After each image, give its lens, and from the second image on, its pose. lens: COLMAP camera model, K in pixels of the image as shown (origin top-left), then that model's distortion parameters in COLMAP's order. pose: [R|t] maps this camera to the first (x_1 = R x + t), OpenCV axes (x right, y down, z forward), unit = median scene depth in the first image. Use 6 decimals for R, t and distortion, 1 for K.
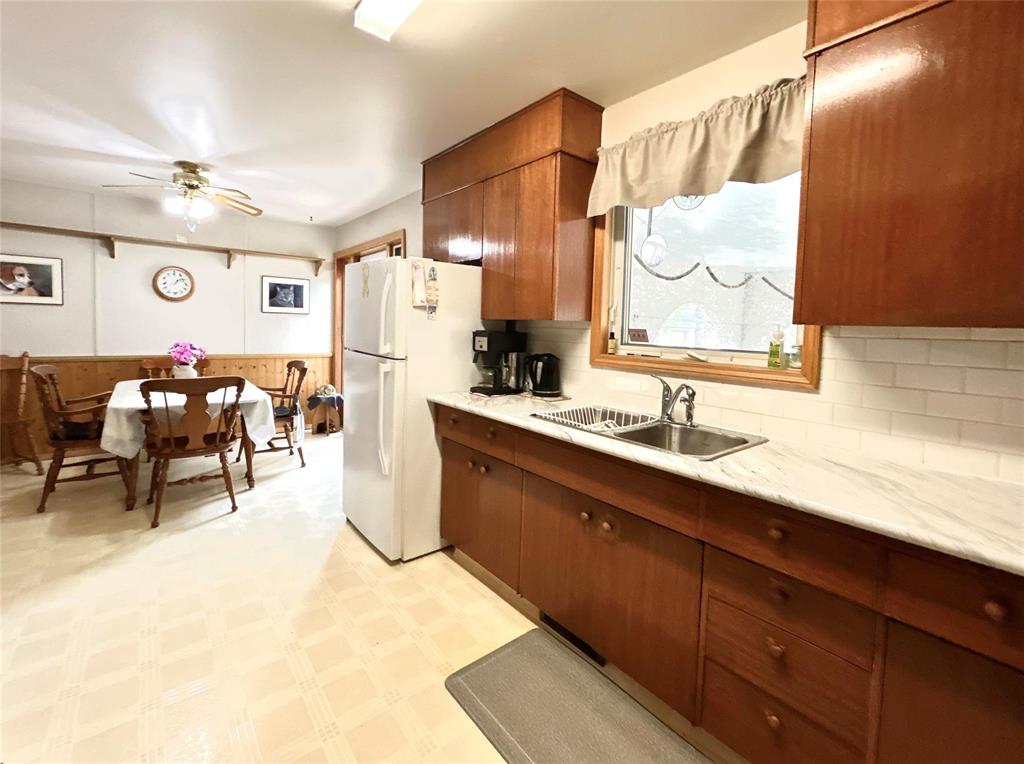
lens RADIAL K [[450.6, 0, 499.9], [0, 450.6, 349.4], [0, 0, 1]] dist [-0.001738, 0.002250]
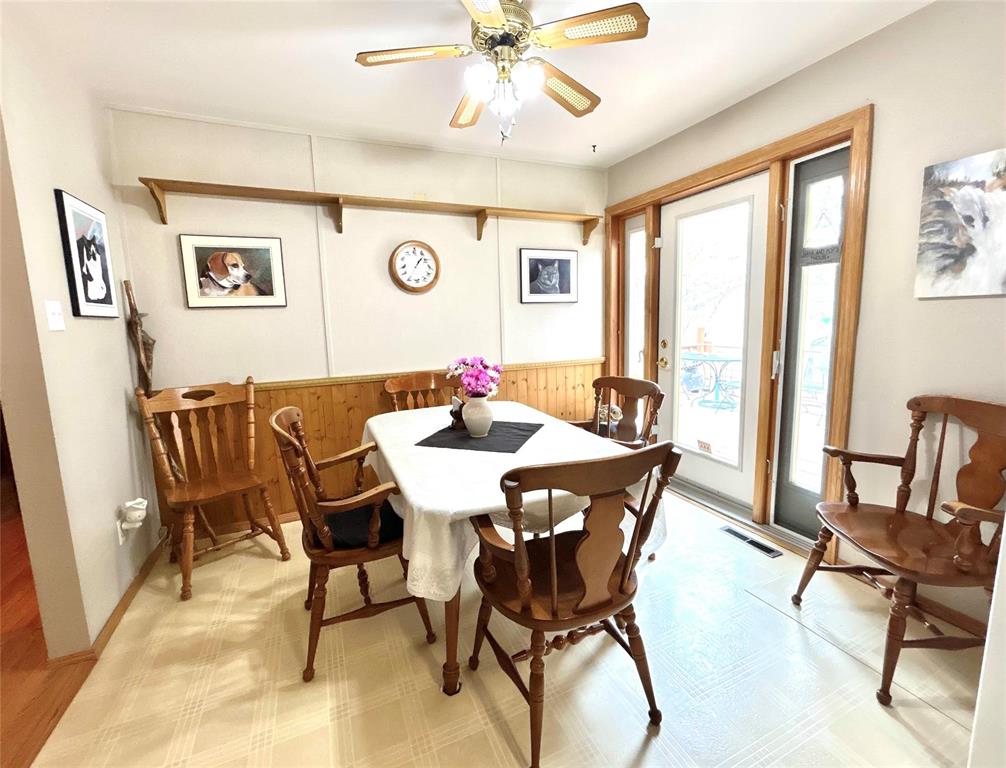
lens RADIAL K [[437.8, 0, 505.3], [0, 437.8, 374.3], [0, 0, 1]] dist [-0.000696, 0.000019]
pose [[0.967252, -0.020693, -0.252972, -0.460218], [0.041230, 0.996243, 0.076153, -0.031056], [0.250446, -0.084089, 0.964472, 0.412378]]
